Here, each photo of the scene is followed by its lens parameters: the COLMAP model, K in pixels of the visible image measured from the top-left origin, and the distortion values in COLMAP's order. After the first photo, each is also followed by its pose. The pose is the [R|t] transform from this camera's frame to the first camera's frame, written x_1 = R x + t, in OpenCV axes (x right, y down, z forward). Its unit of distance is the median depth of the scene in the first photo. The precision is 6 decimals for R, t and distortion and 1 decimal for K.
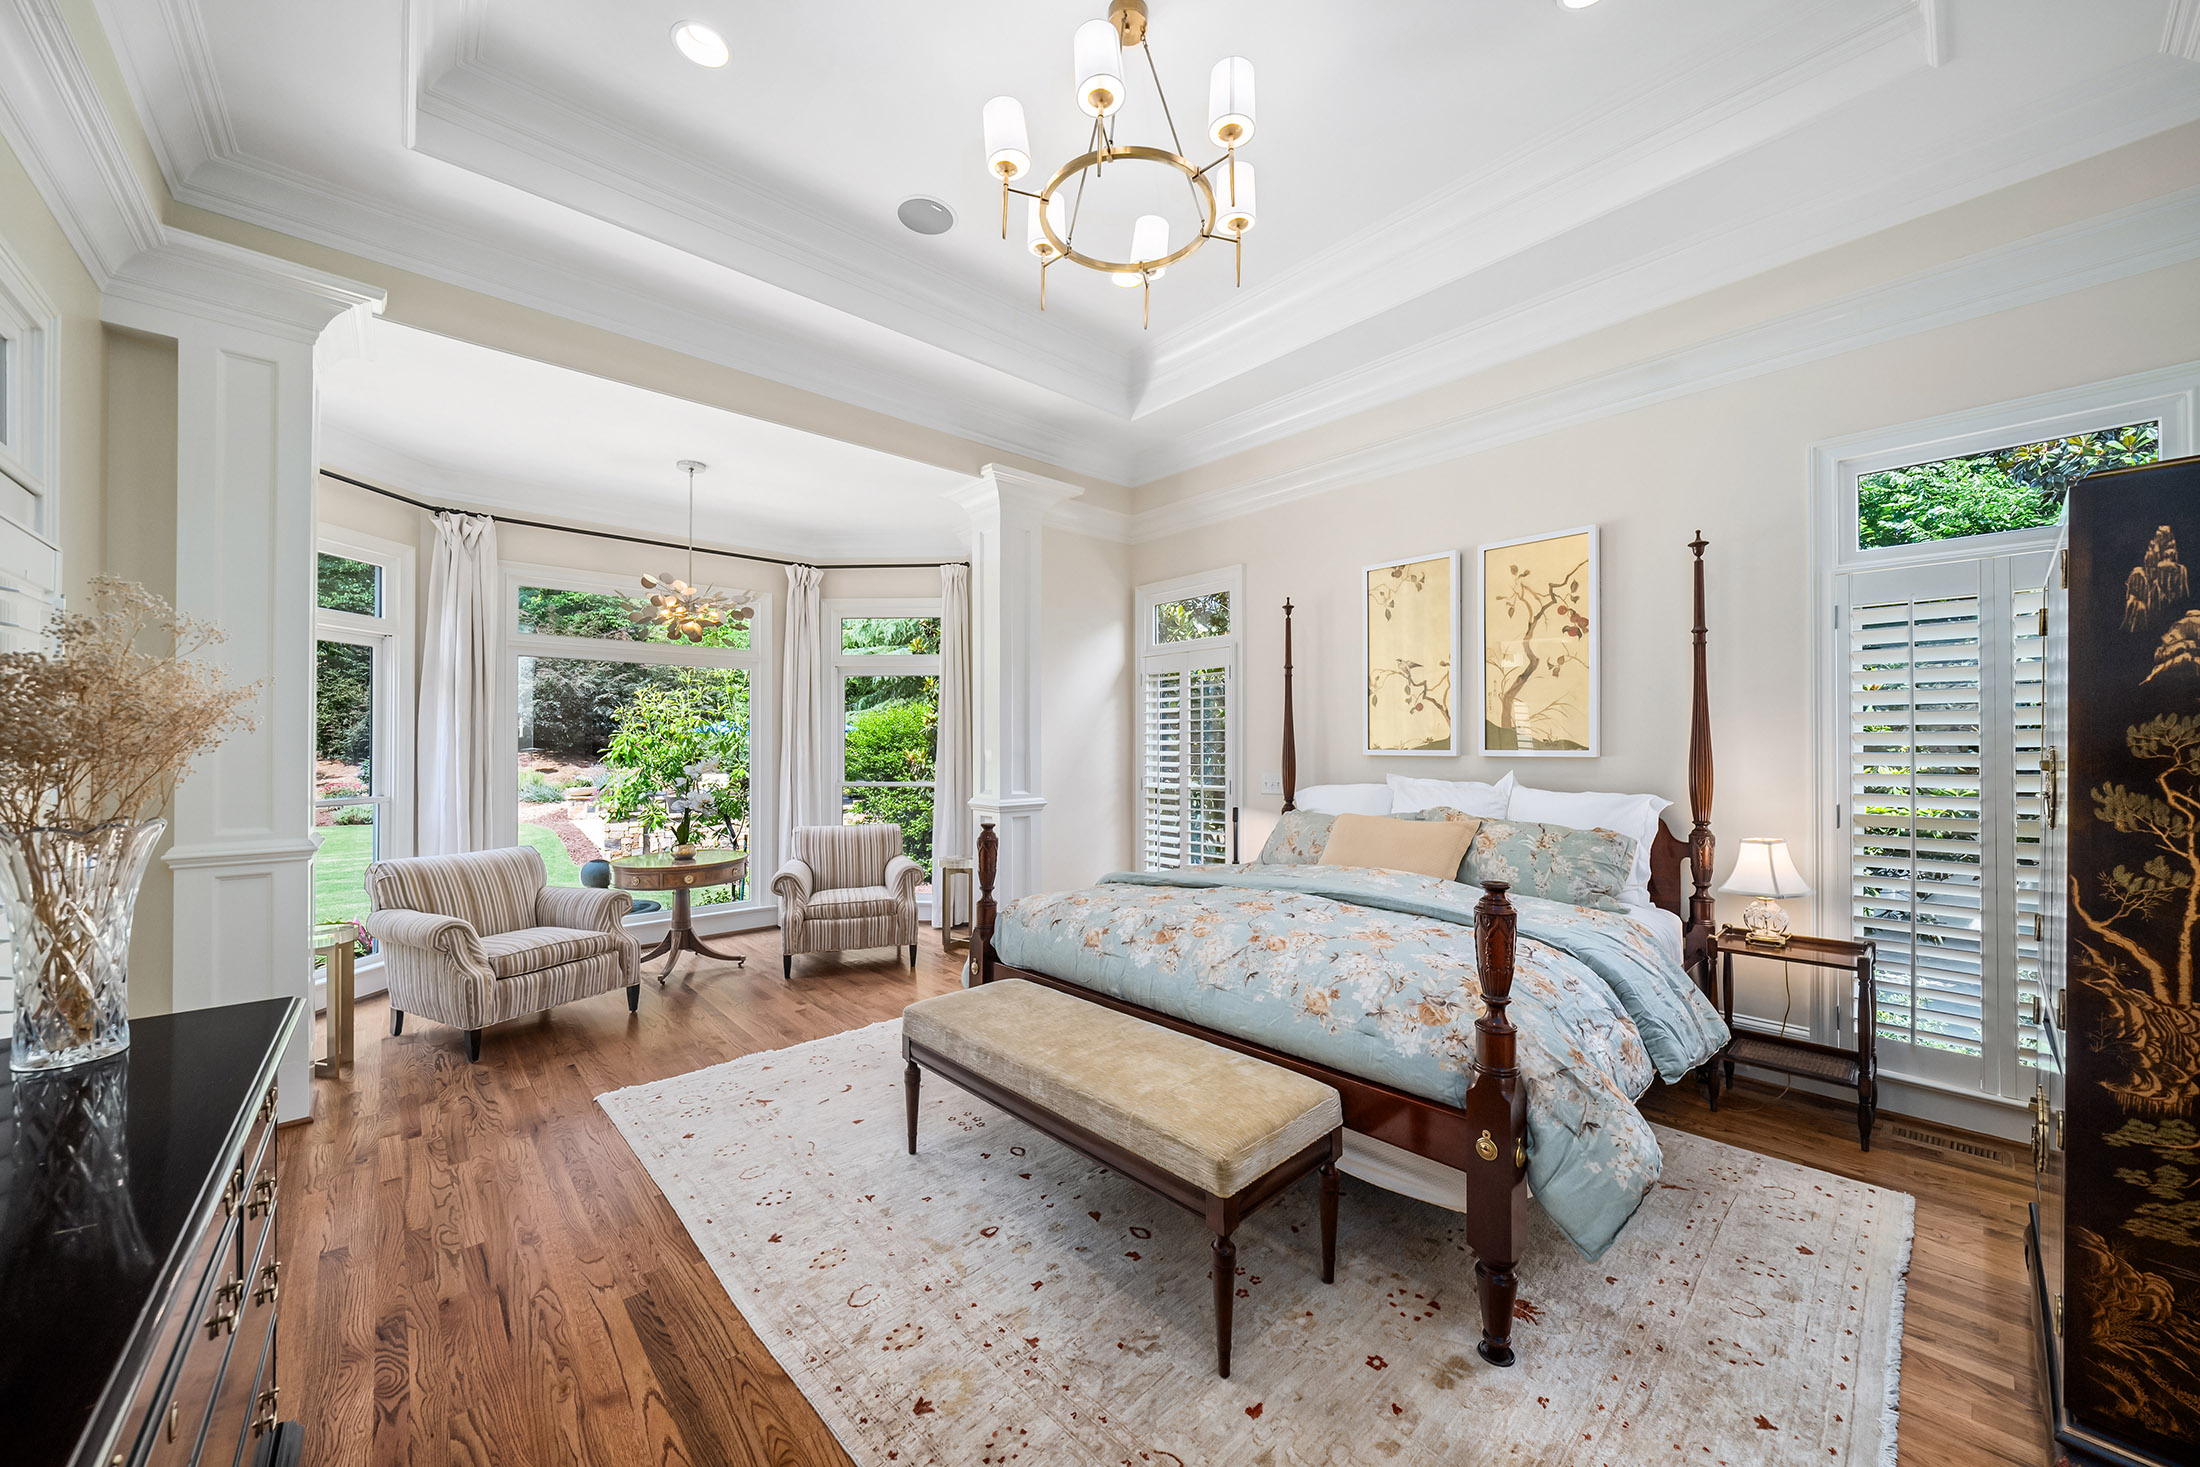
lens RADIAL K [[784.8, 0, 1115.6], [0, 784.8, 736.8], [0, 0, 1]] dist [-0.013750, -0.000324]
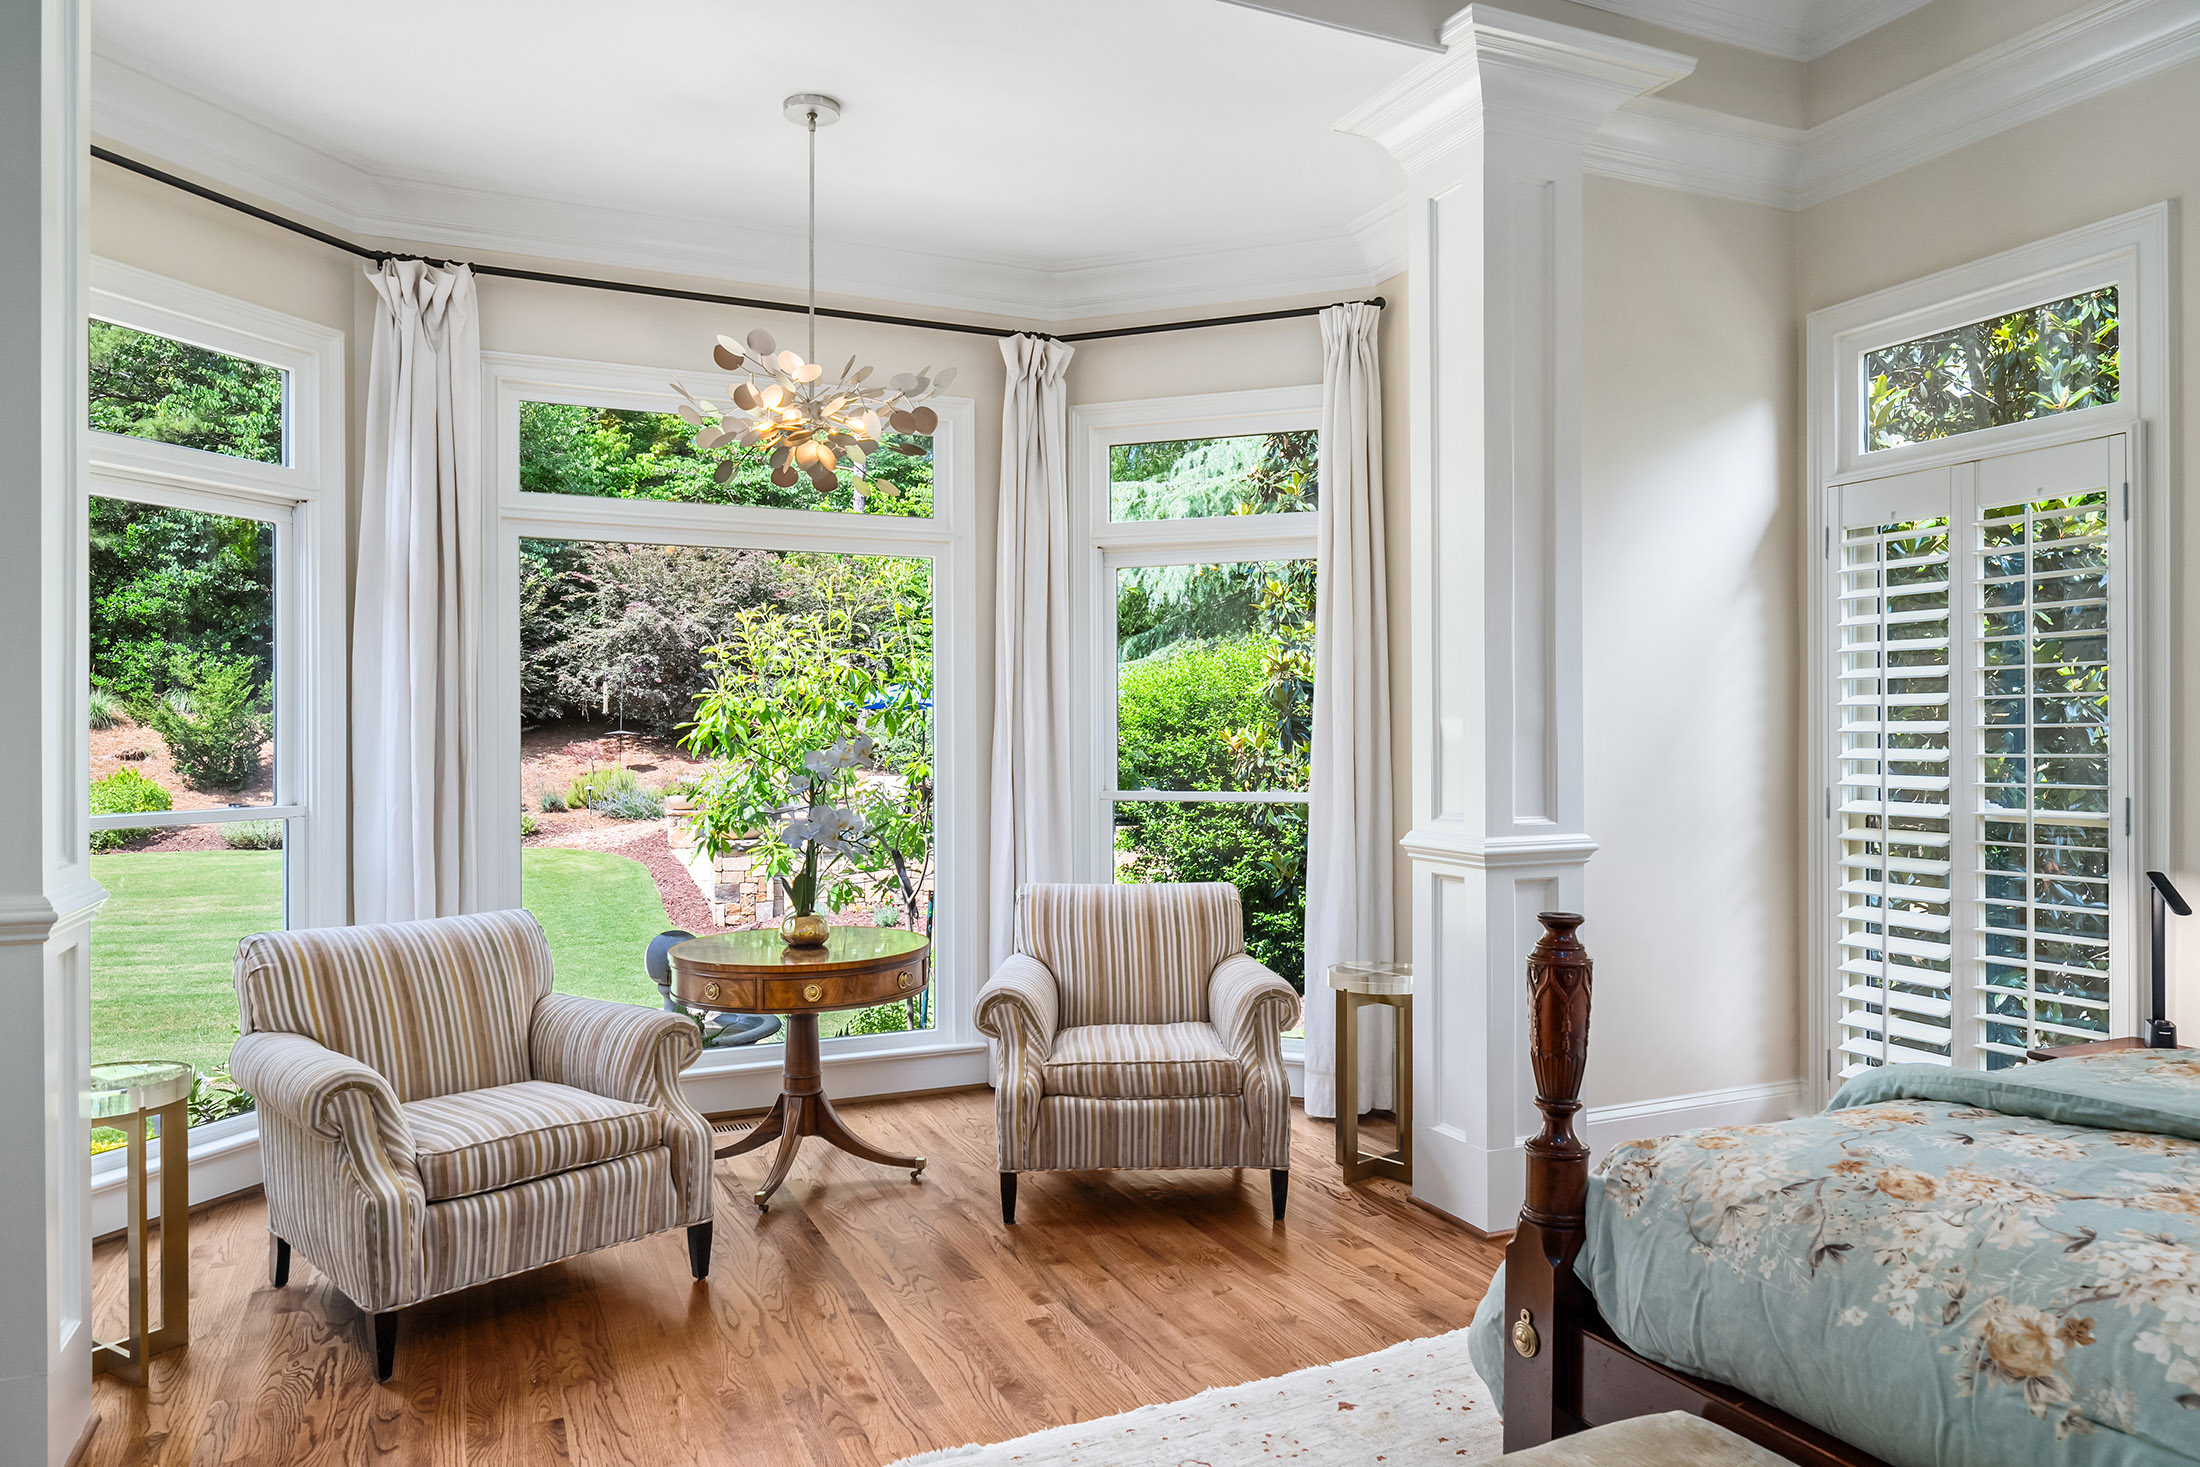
lens RADIAL K [[1465.8, 0, 1097.8], [0, 1465.8, 726.0], [0, 0, 1]] dist [-0.025466, -0.000533]
pose [[0.945326, -0.001178, -0.326125, -0.105060], [0.004324, 0.999951, 0.008921, 0.016276], [0.326099, -0.009843, 0.945285, 0.243701]]
